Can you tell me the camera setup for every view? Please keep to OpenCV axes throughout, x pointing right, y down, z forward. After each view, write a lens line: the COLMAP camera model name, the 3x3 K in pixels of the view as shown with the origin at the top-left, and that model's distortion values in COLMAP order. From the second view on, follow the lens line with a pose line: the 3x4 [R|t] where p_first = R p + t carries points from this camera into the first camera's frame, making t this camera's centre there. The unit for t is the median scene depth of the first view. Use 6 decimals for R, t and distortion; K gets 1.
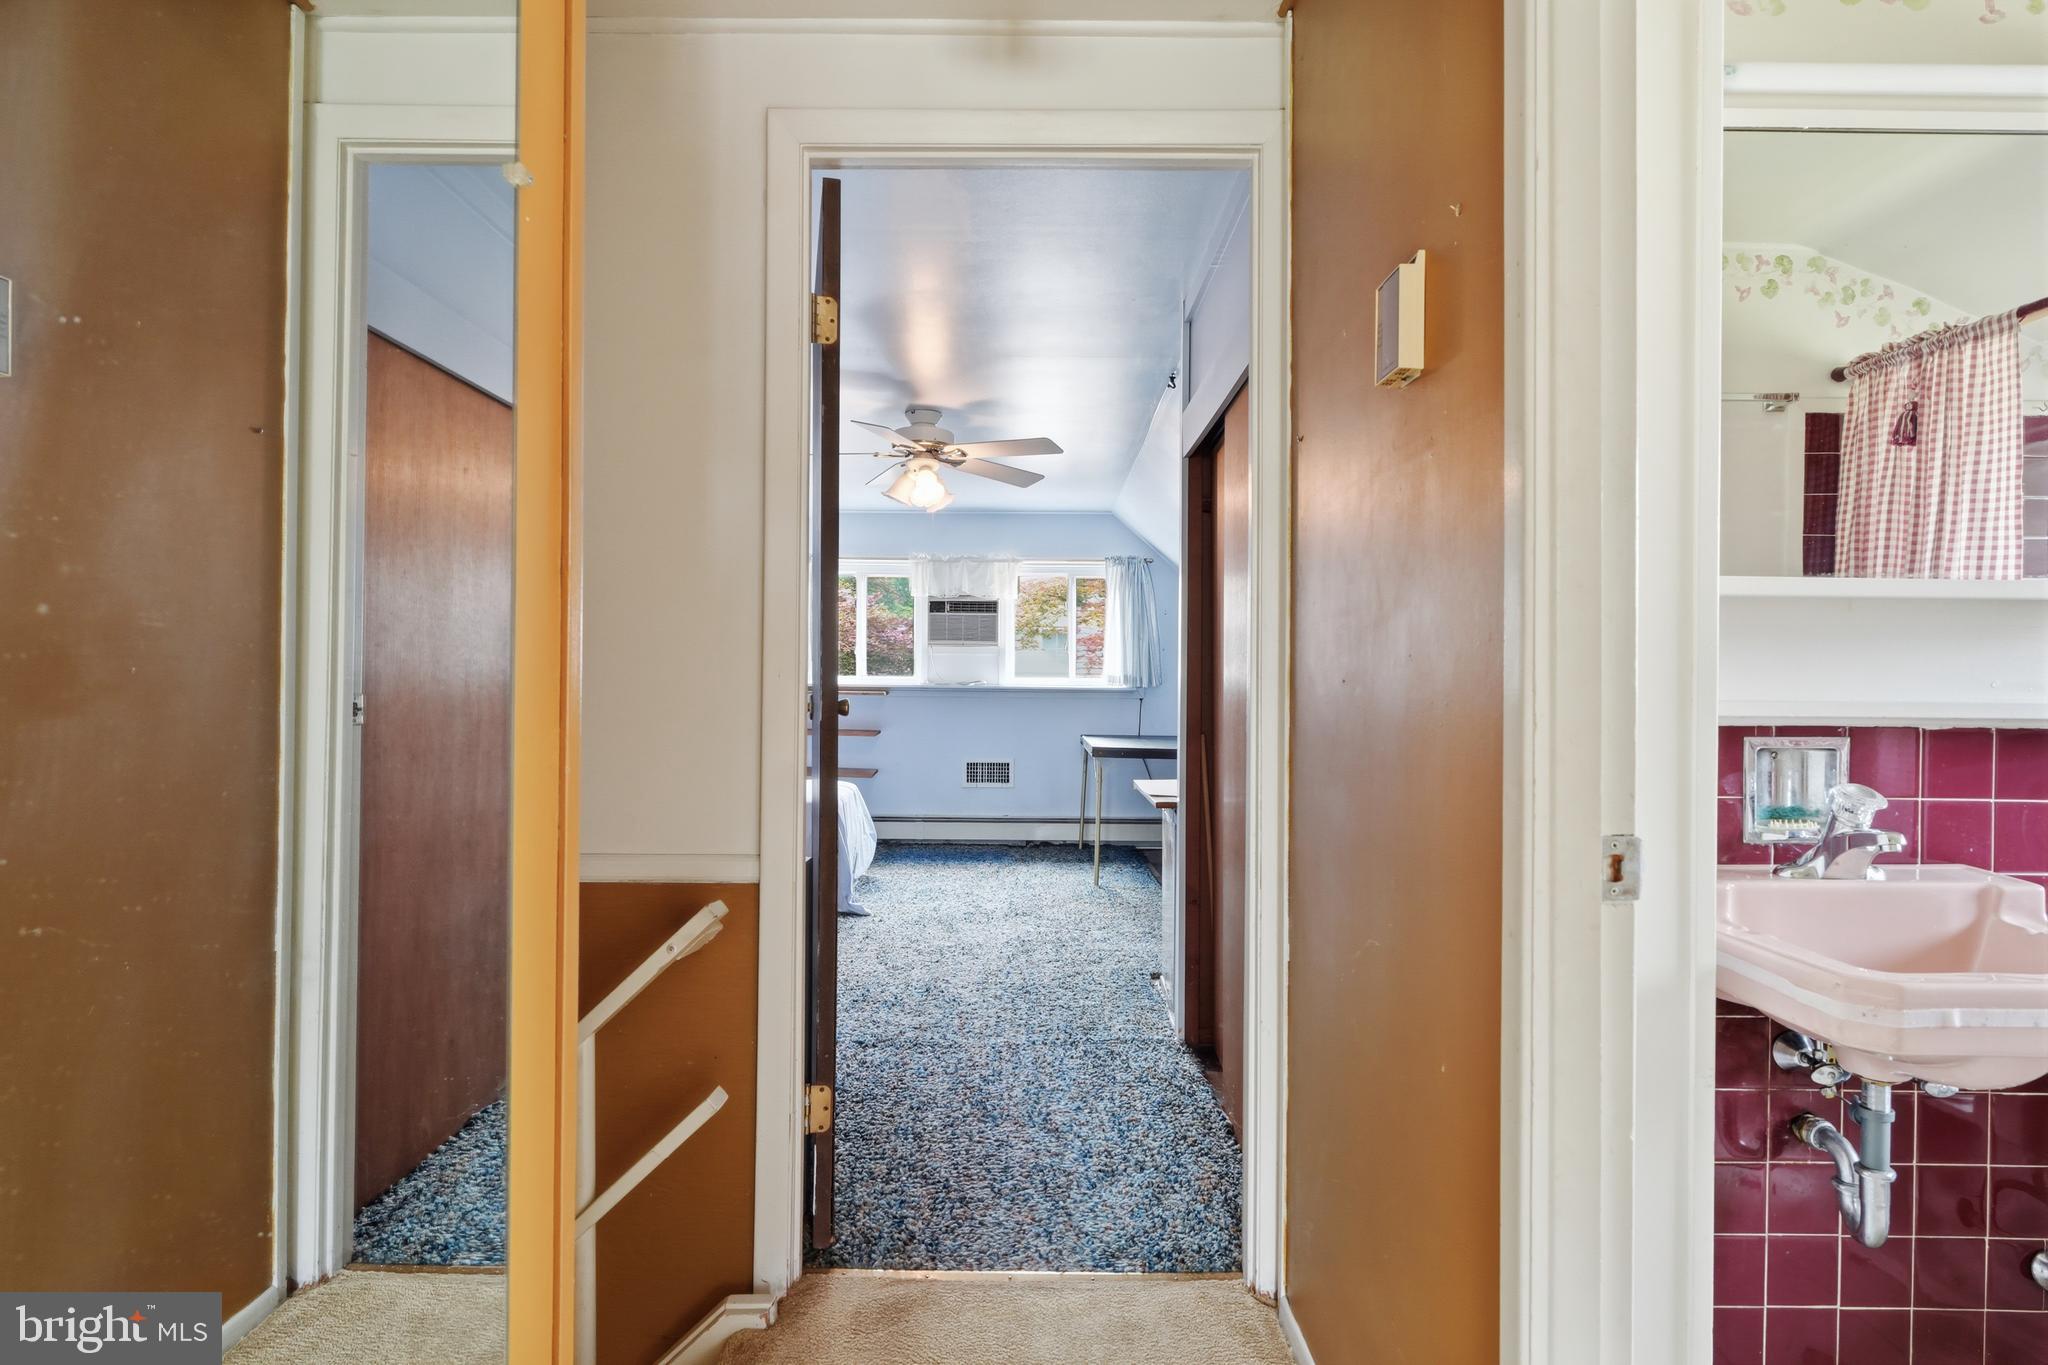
lens RADIAL K [[1088.3, 0, 1025.3], [0, 1088.3, 678.3], [0, 0, 1]] dist [0.002277, -0.000091]
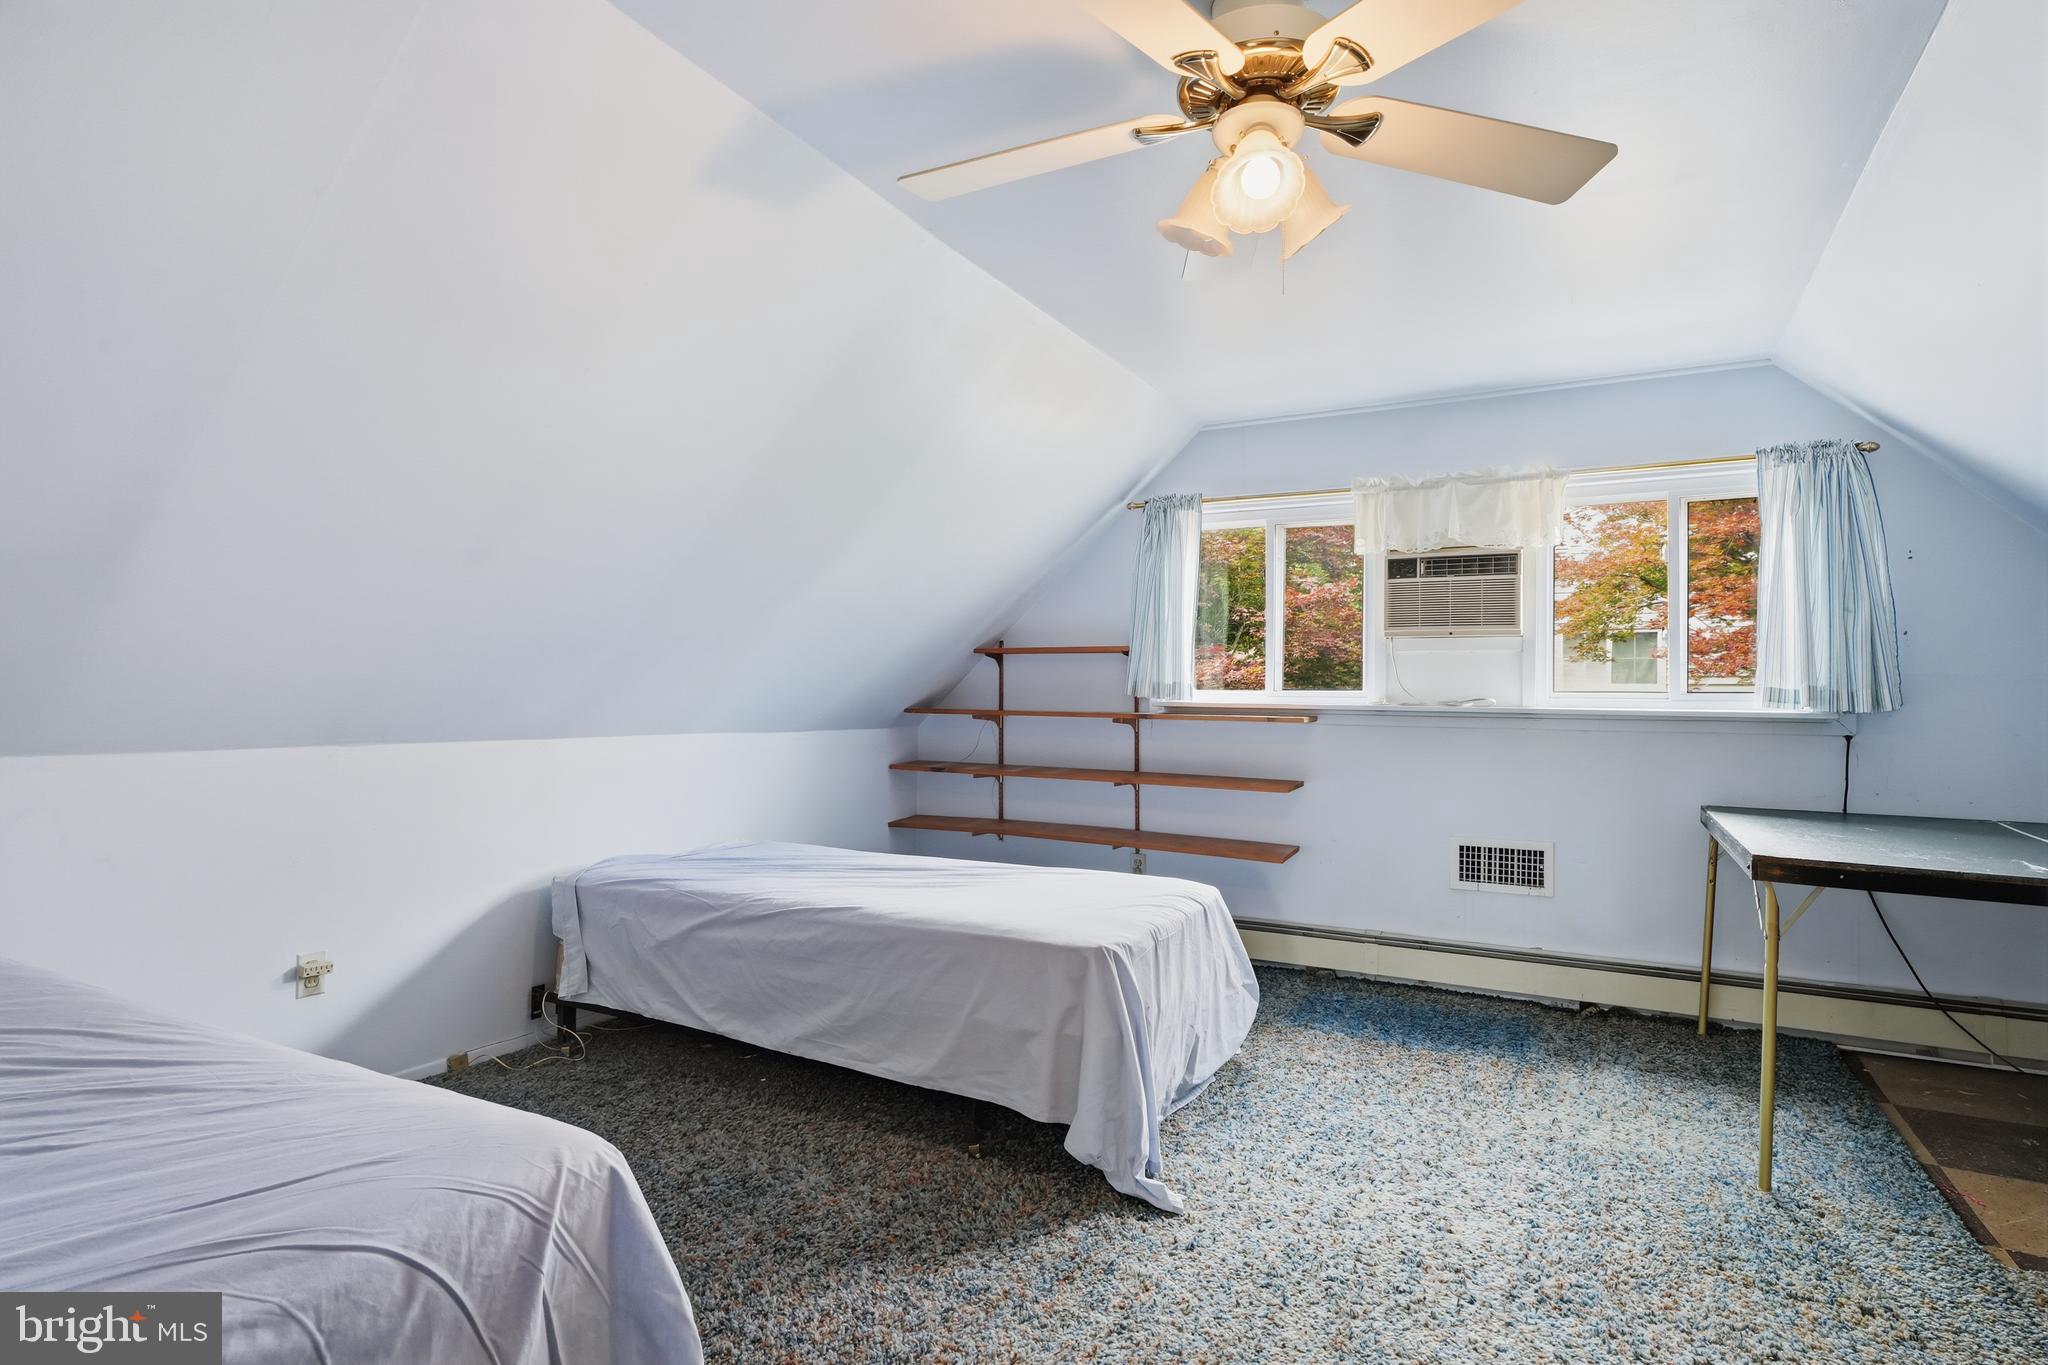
lens RADIAL K [[1088.3, 0, 1015.6], [0, 1088.3, 683.8], [0, 0, 1]] dist [0.002277, -0.000091]
pose [[0.883977, -0.004509, -0.467509, 0.006481], [-0.003248, 0.999870, -0.015785, 0.004245], [0.467519, 0.015472, 0.883848, 0.402045]]
